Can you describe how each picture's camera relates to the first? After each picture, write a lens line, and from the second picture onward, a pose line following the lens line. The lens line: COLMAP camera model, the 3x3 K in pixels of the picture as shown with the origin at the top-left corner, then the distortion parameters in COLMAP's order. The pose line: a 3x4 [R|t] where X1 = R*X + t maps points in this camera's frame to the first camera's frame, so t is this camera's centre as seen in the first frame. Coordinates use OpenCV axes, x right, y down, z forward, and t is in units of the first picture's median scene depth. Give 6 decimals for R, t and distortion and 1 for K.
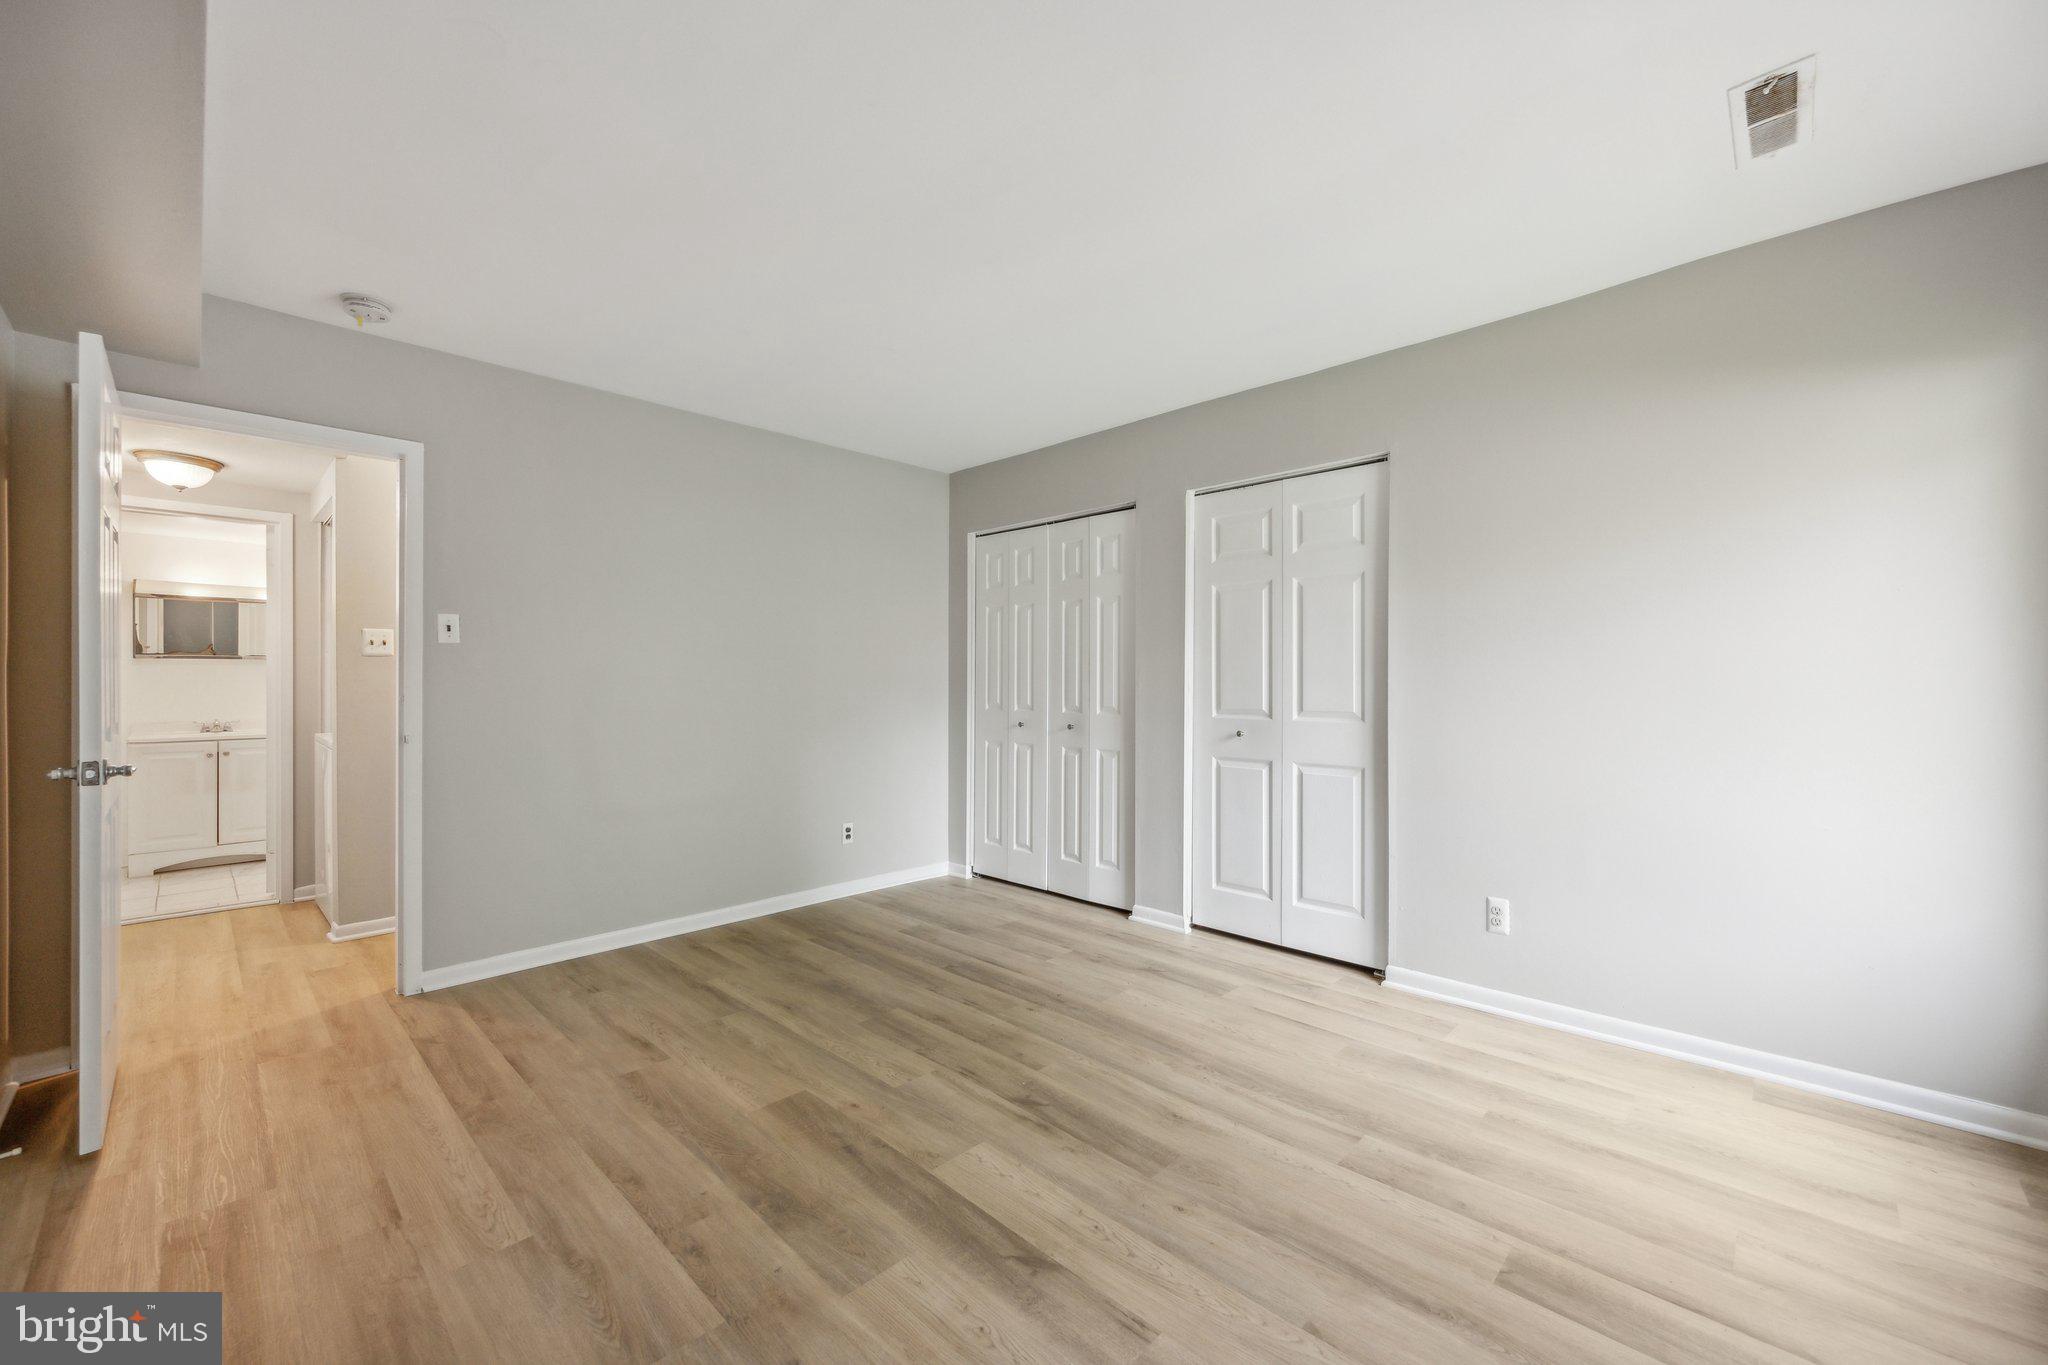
lens RADIAL K [[804.7, 0, 1025.5], [0, 804.7, 678.9], [0, 0, 1]] dist [0.000283, 0.000131]
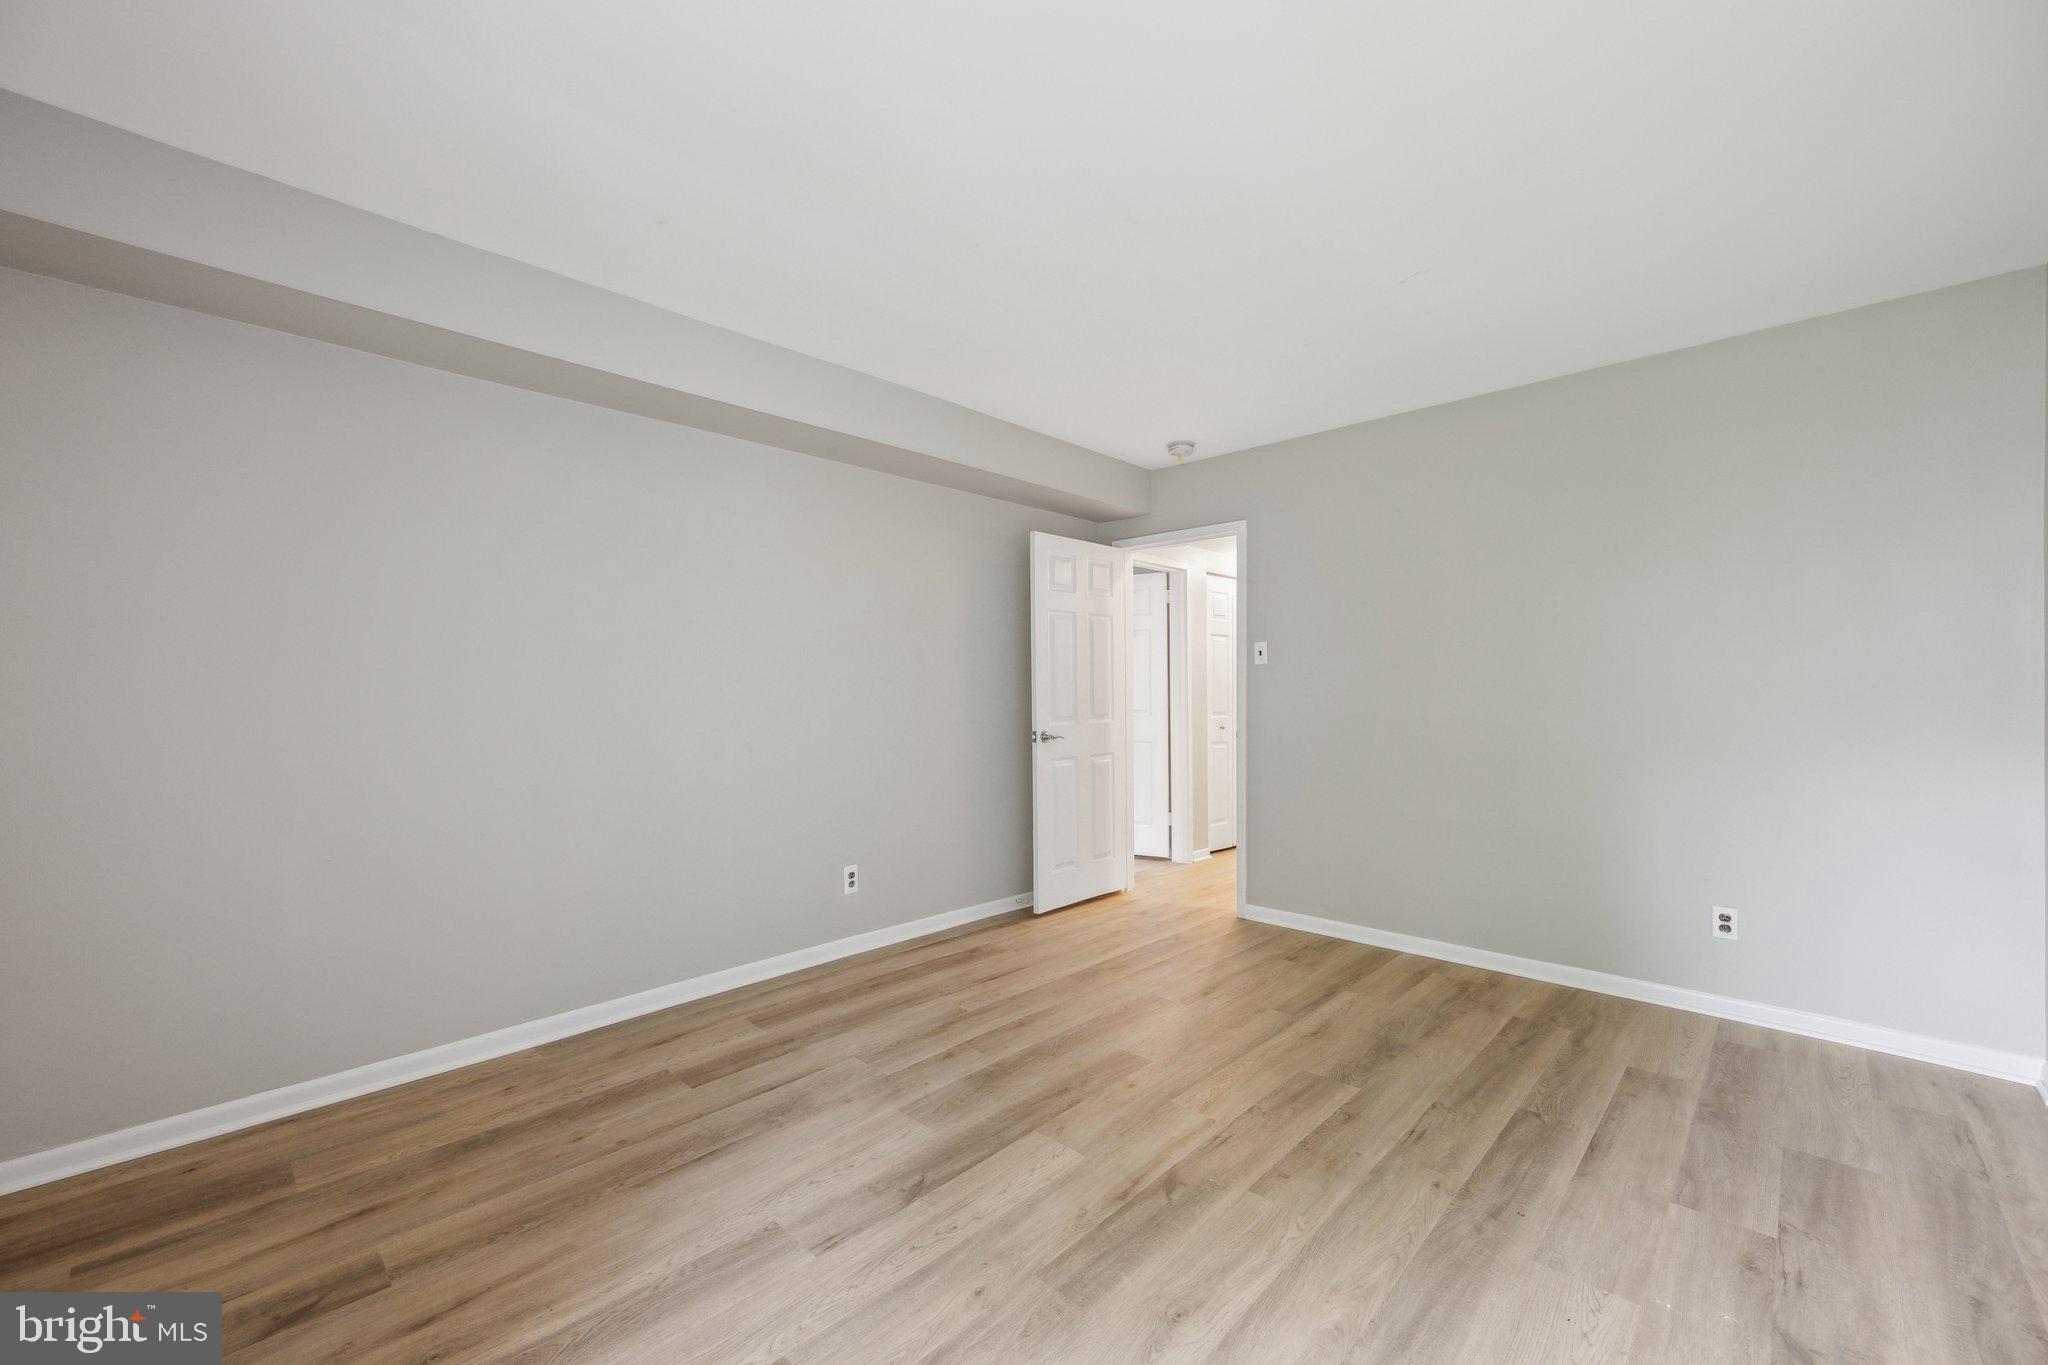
lens RADIAL K [[816.5, 0, 1030.0], [0, 816.5, 702.7], [0, 0, 1]] dist [-0.001757, -0.000145]
pose [[0.000494, 0.010825, -0.999941, 0.634343], [0.006747, 0.999919, 0.010828, 0.002151], [0.999977, -0.006752, 0.000421, 0.624220]]
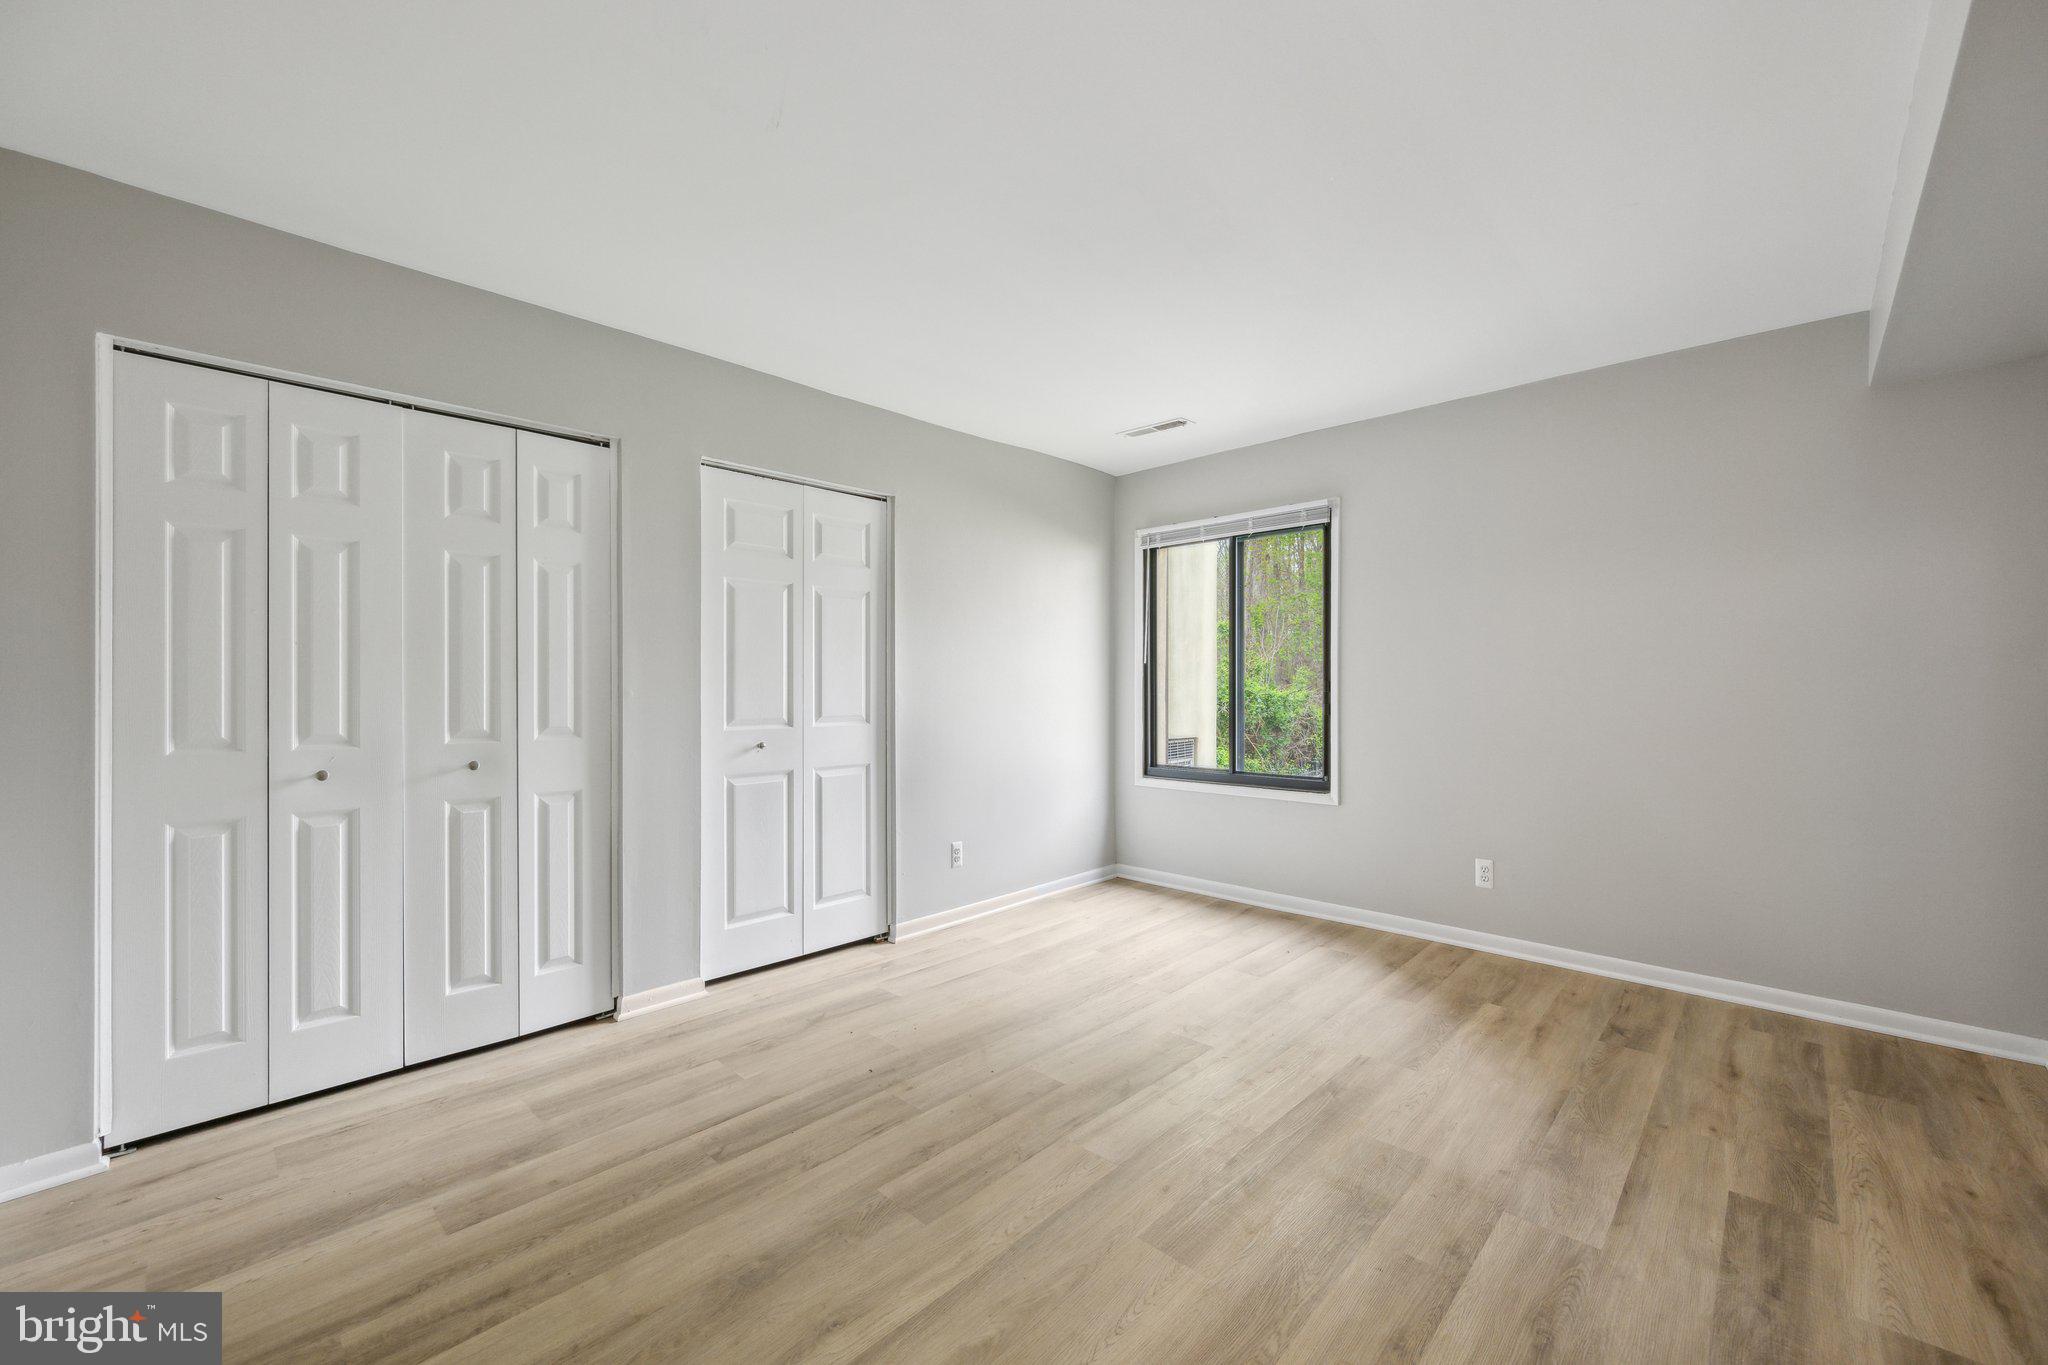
lens RADIAL K [[804.7, 0, 1025.5], [0, 804.7, 678.9], [0, 0, 1]] dist [0.000283, 0.000131]
pose [[-0.002534, 0.007975, 0.999965, -0.765764], [0.000416, 0.999968, -0.007974, 0.000183], [-0.999997, 0.000396, -0.002537, 0.828733]]
